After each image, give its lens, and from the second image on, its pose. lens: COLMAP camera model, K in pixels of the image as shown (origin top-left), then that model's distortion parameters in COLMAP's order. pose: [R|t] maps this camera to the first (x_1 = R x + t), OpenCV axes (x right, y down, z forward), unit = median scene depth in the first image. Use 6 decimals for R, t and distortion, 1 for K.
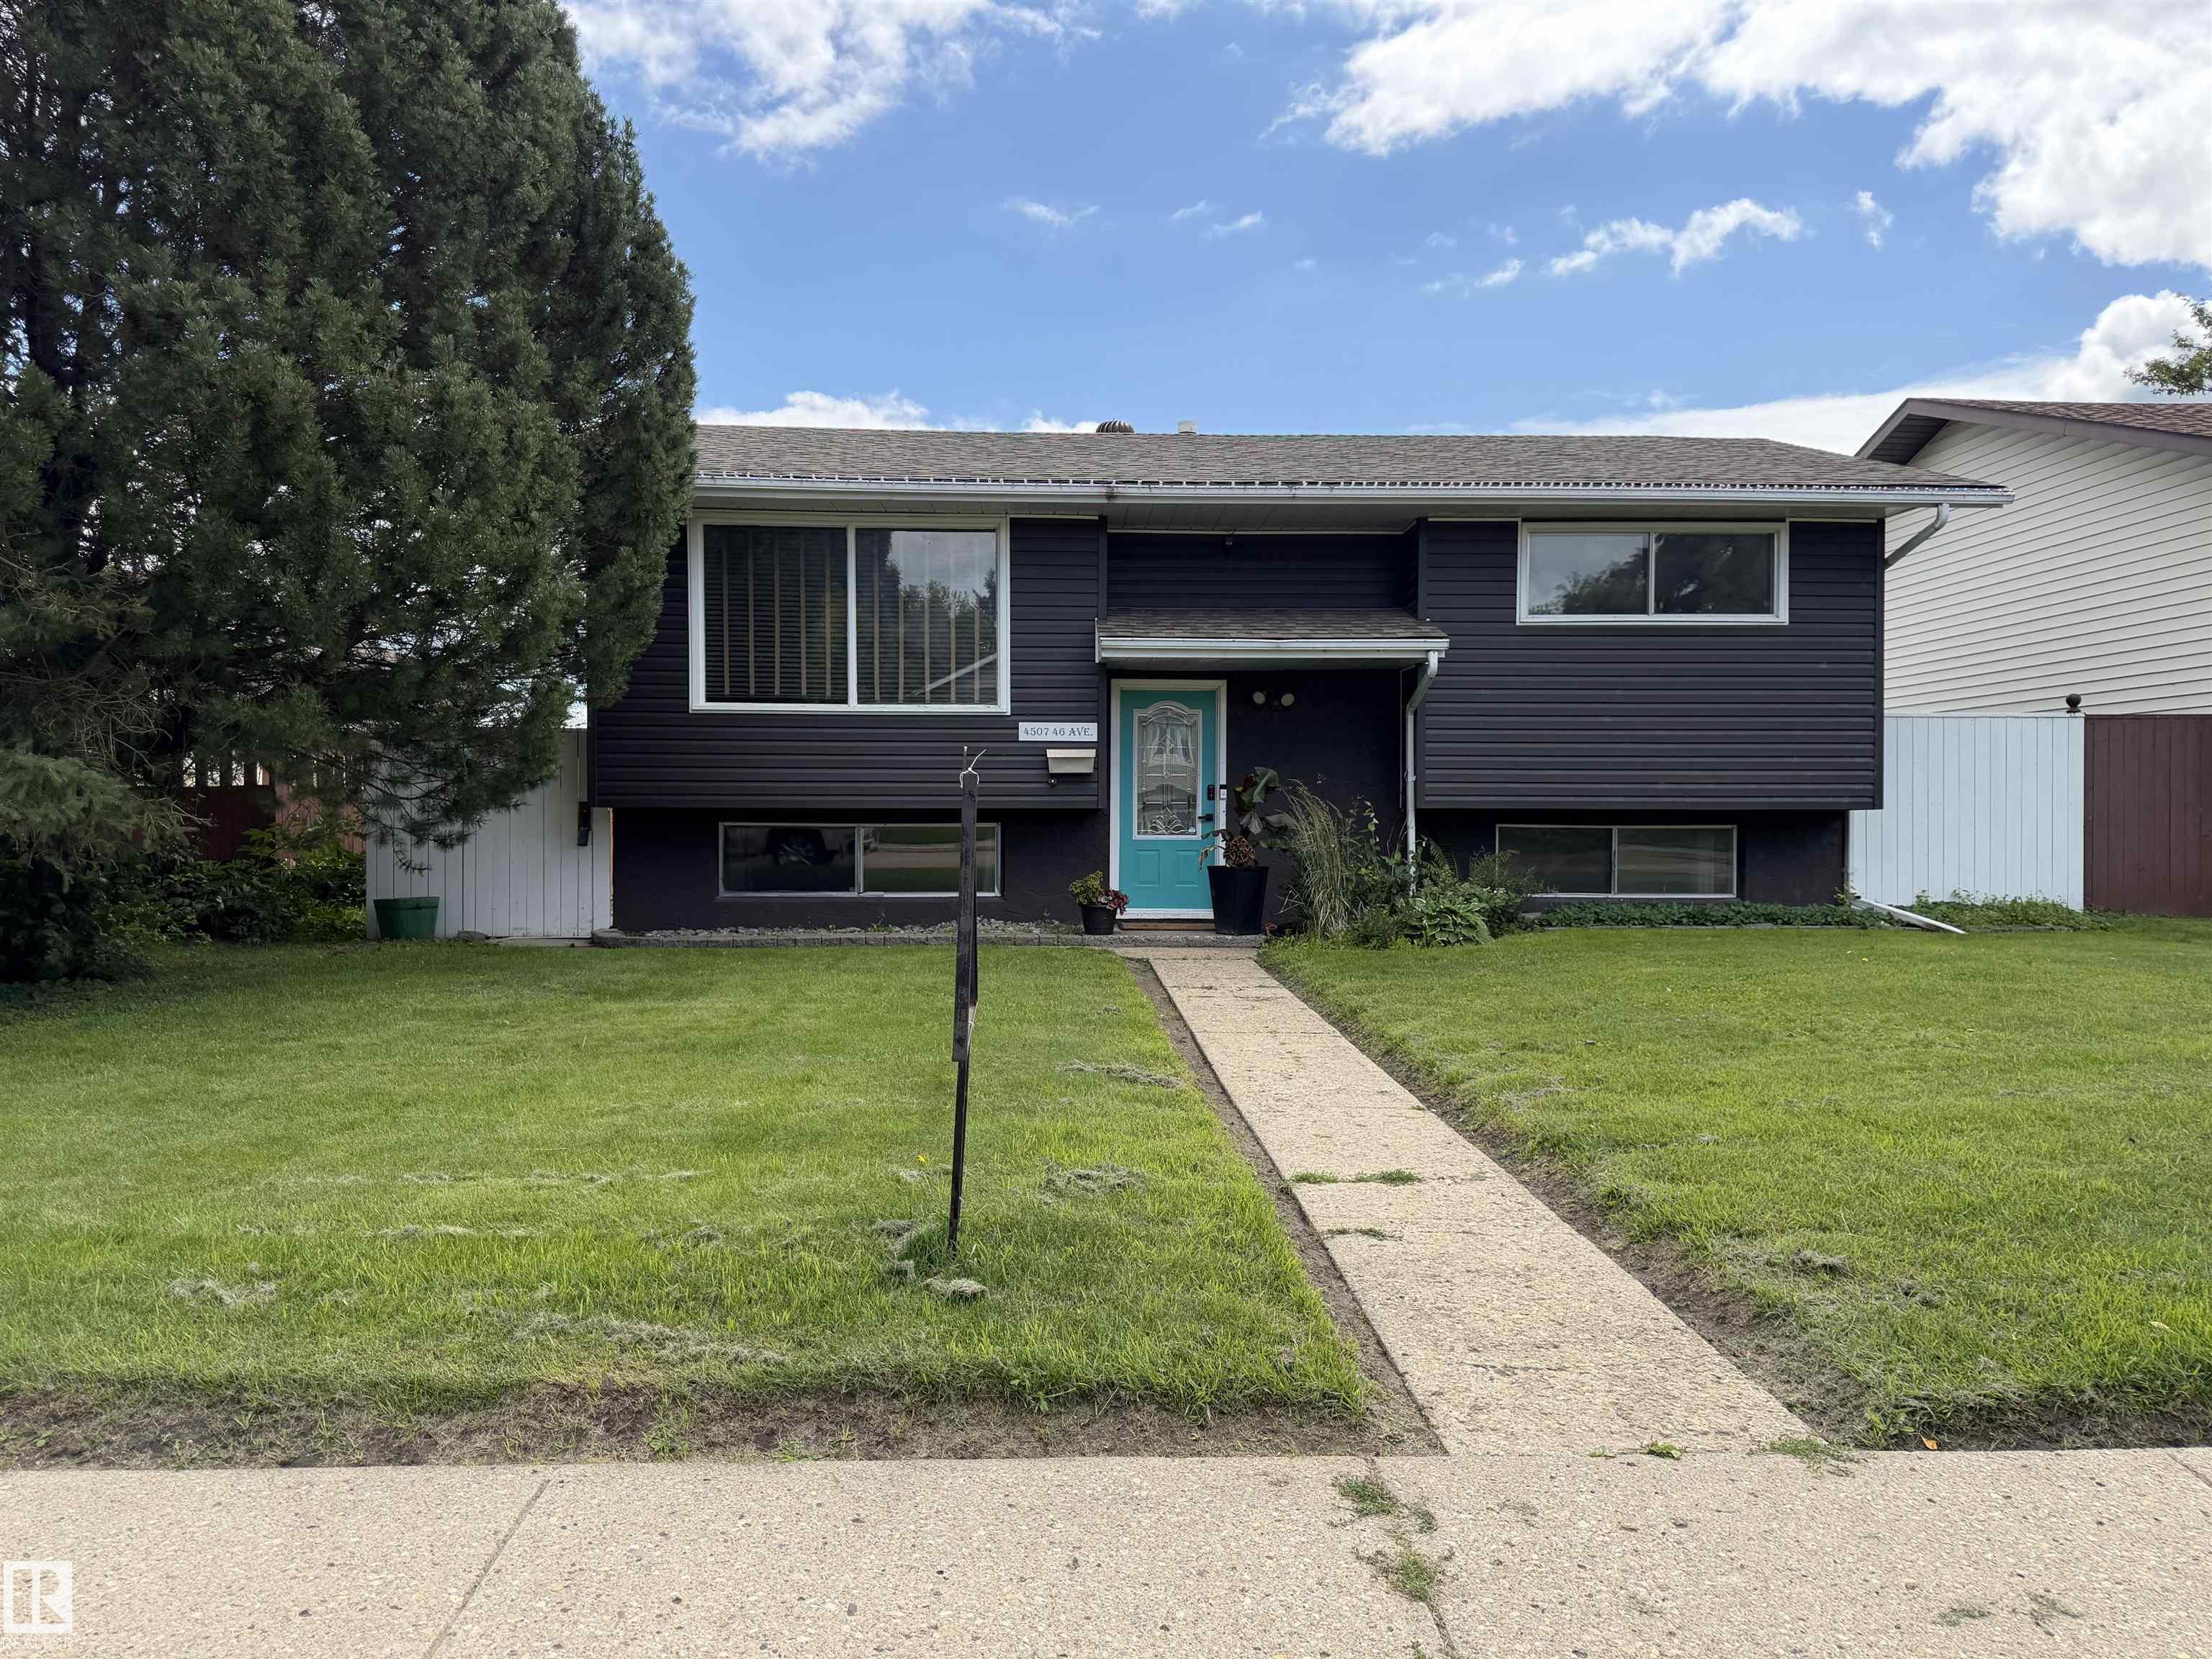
lens RADIAL K [[1604.8, 0, 1121.0], [0, 1604.8, 838.1], [0, 0, 1]] dist [0.040119, -0.039764]
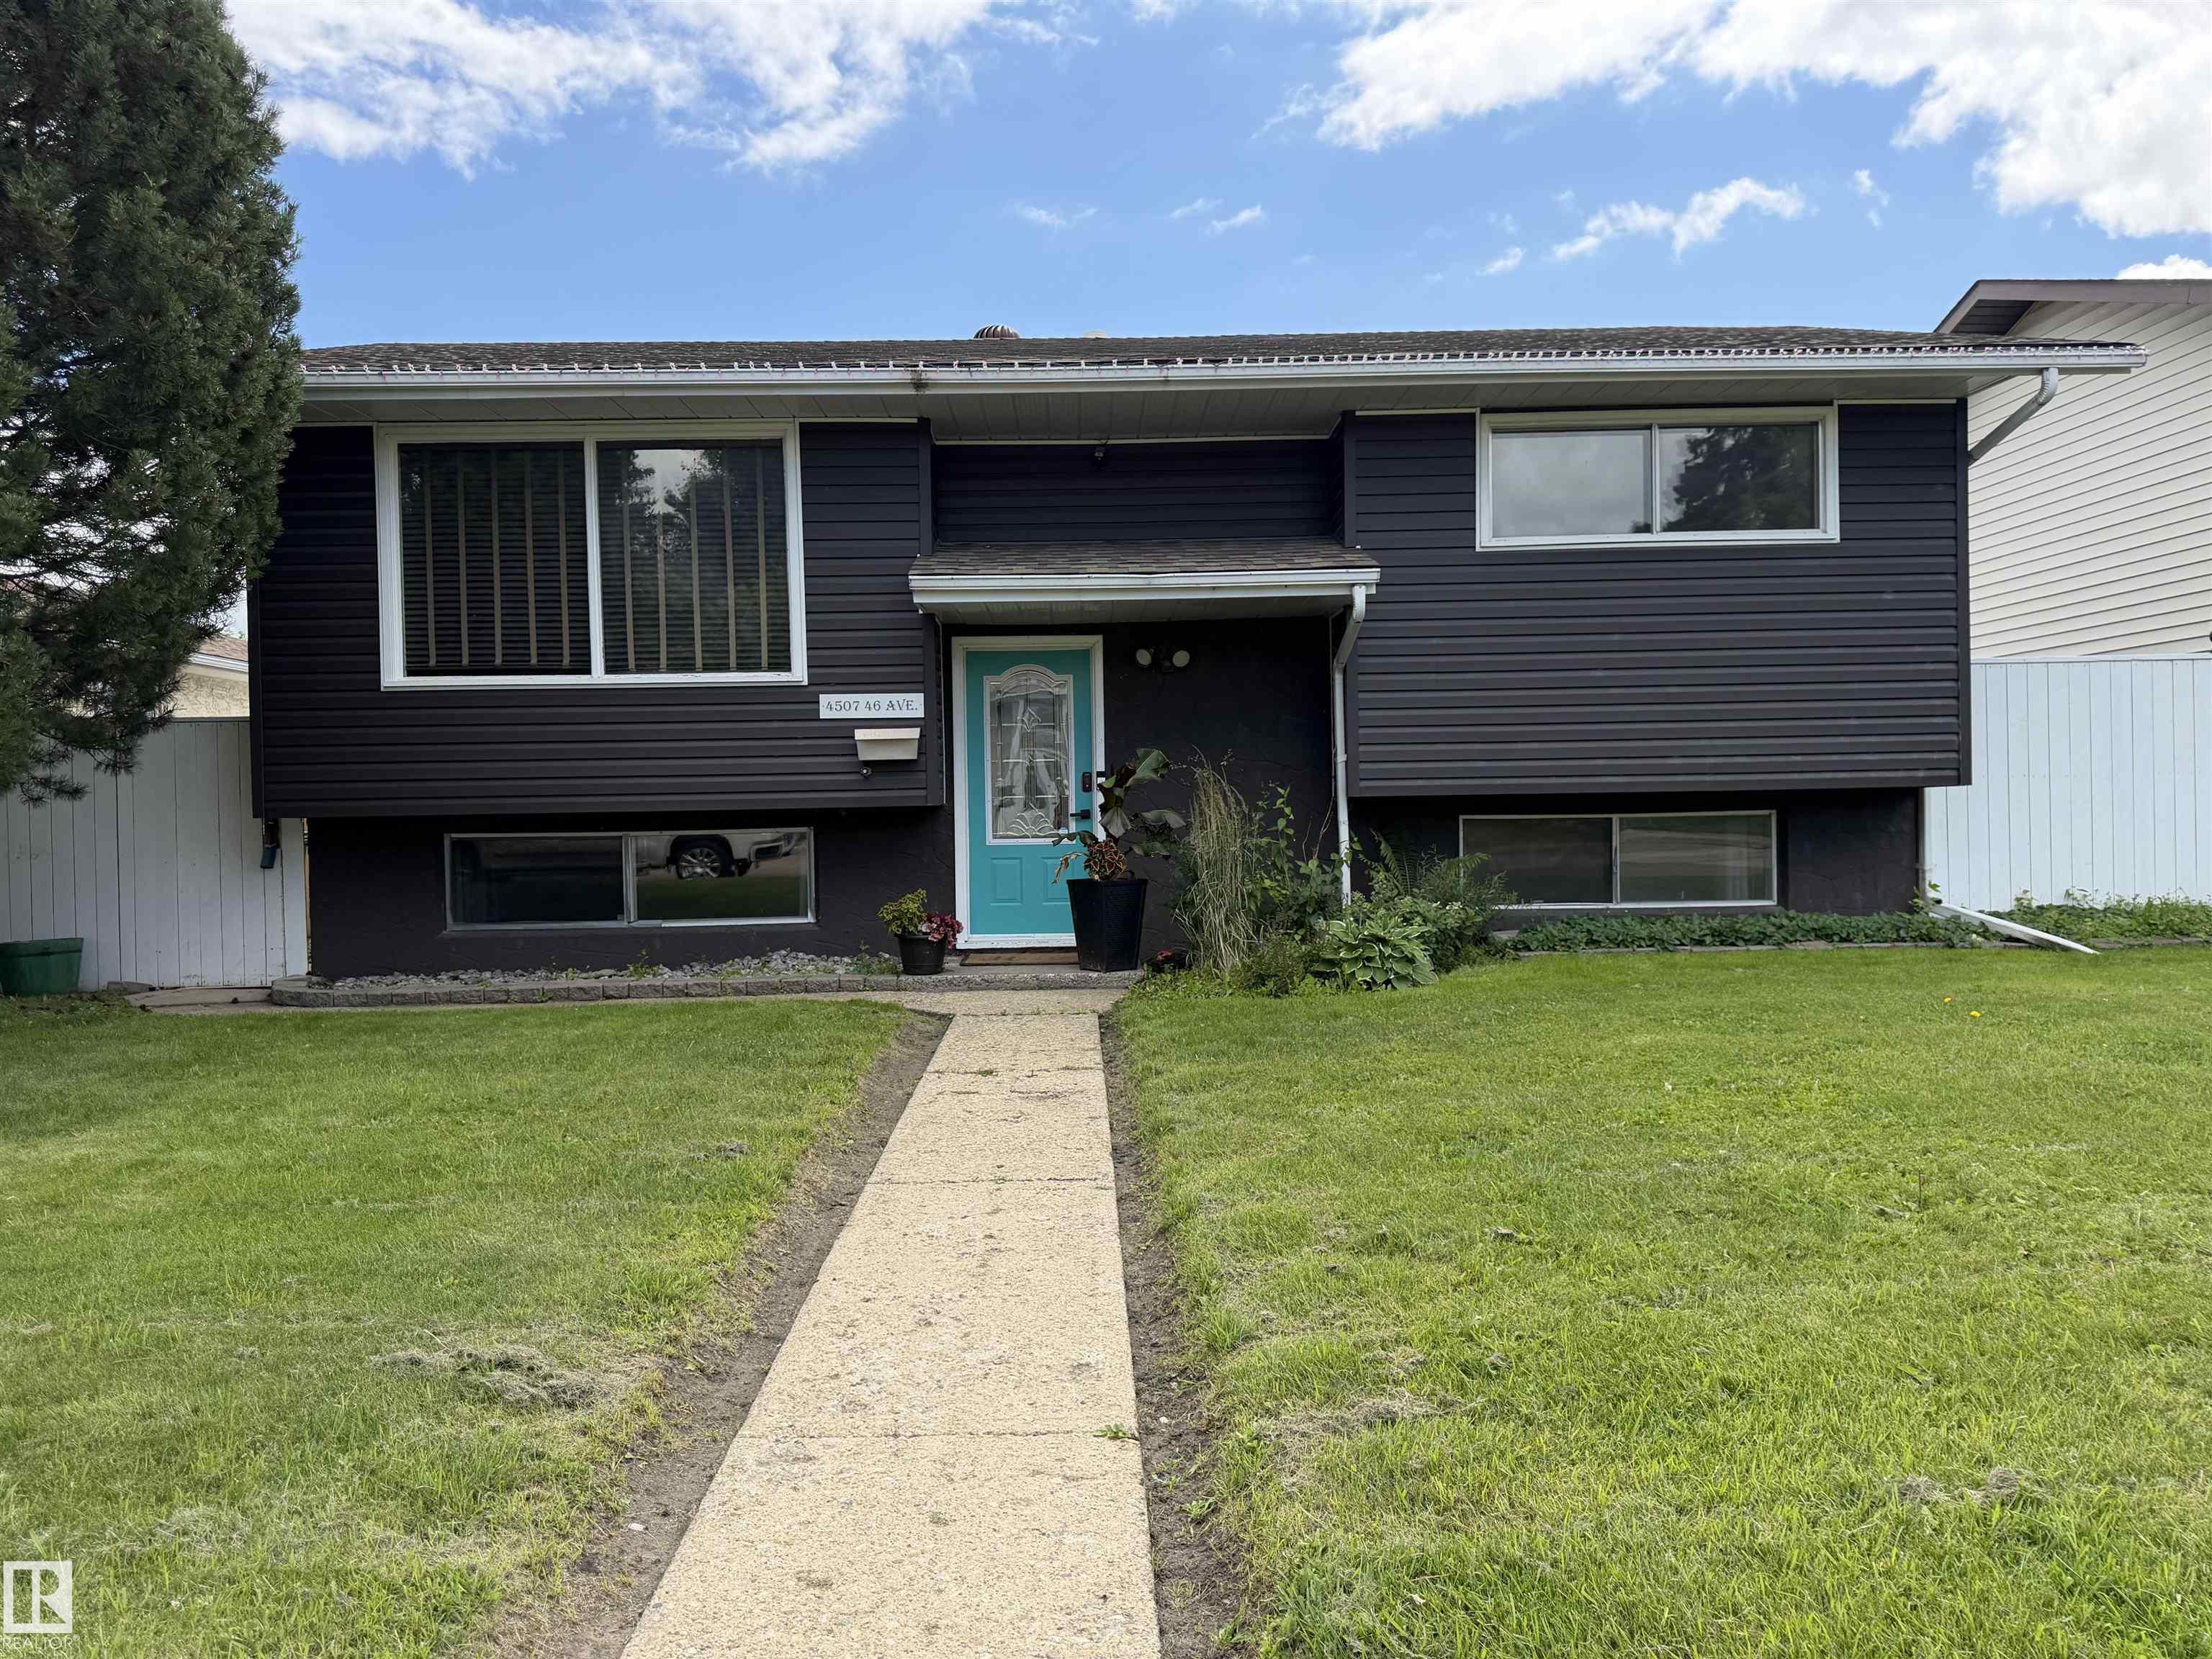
lens RADIAL K [[1604.8, 0, 1096.5], [0, 1604.8, 836.5], [0, 0, 1]] dist [0.040119, -0.039764]
pose [[0.999575, -0.020701, -0.020543, 0.081012], [0.020720, 0.999785, 0.000732, -0.002874], [0.020524, -0.001158, 0.999789, 0.242563]]
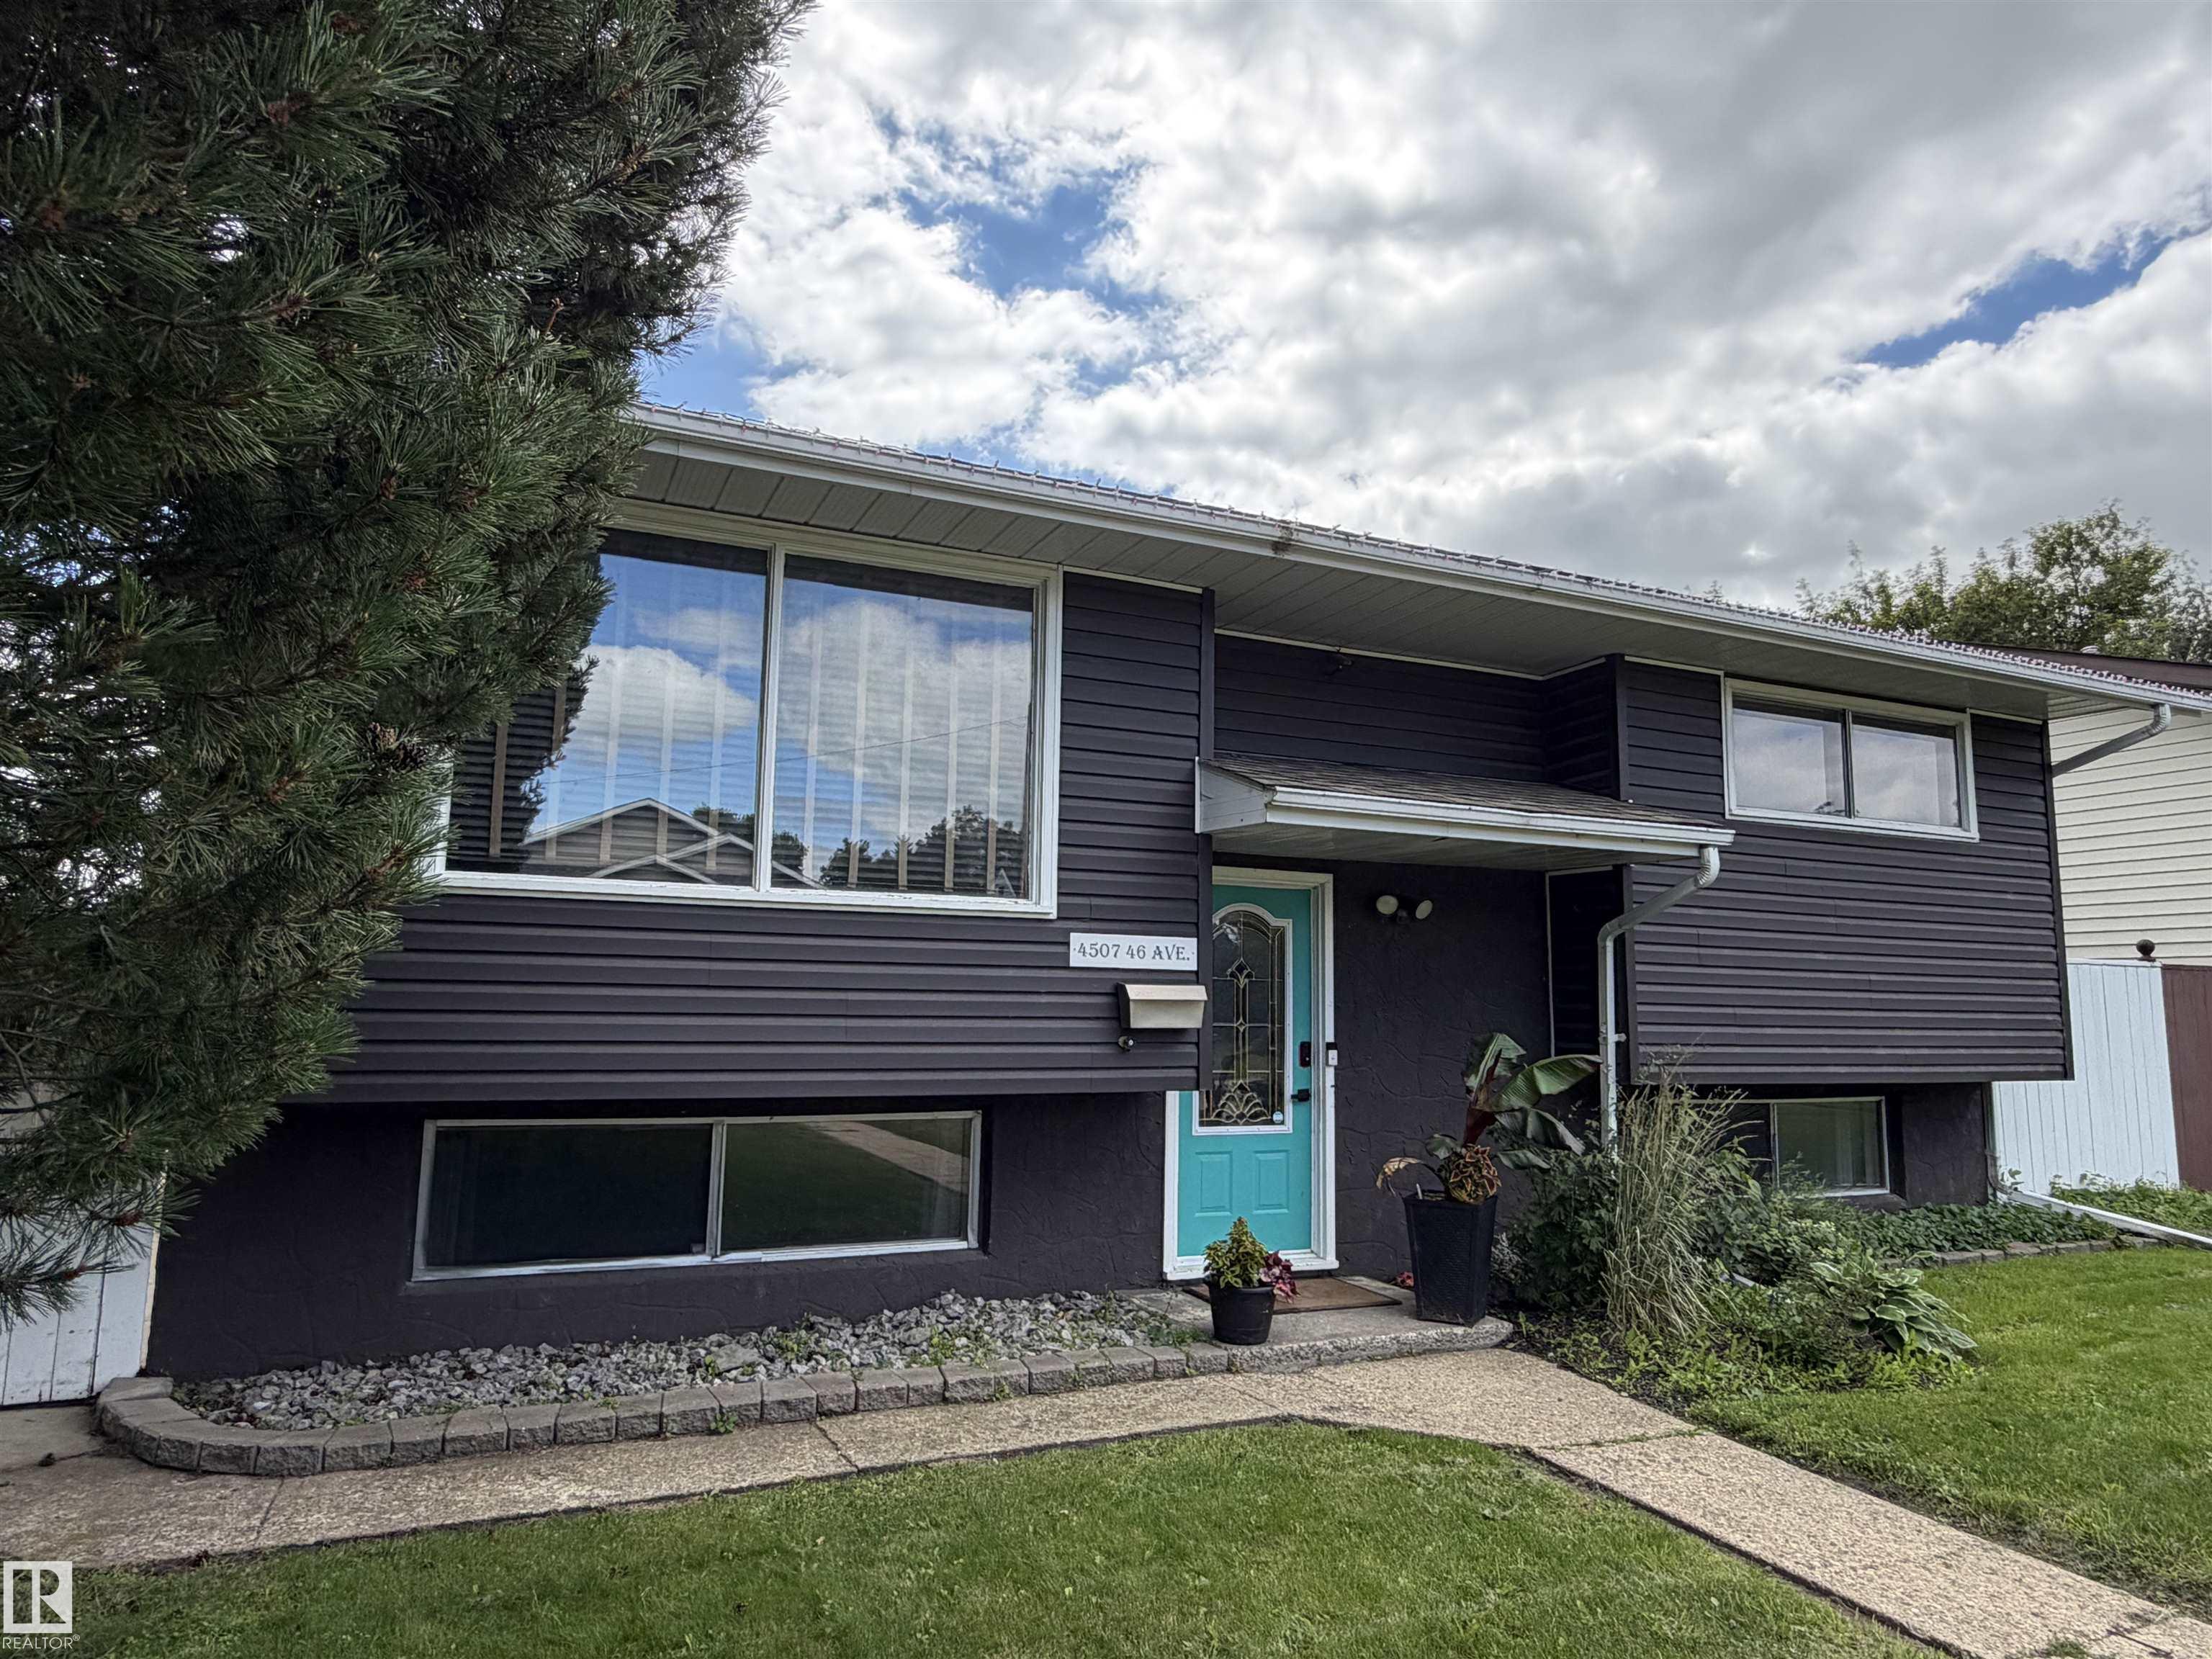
lens RADIAL K [[1386.6, 0, 1113.7], [0, 1386.6, 808.2], [0, 0, 1]] dist [-0.000813, 0.000725]
pose [[0.921596, 0.068223, 0.382108, -0.233190], [-0.010398, 0.988418, -0.151398, -0.042384], [-0.388011, 0.135554, 0.911632, 0.553128]]
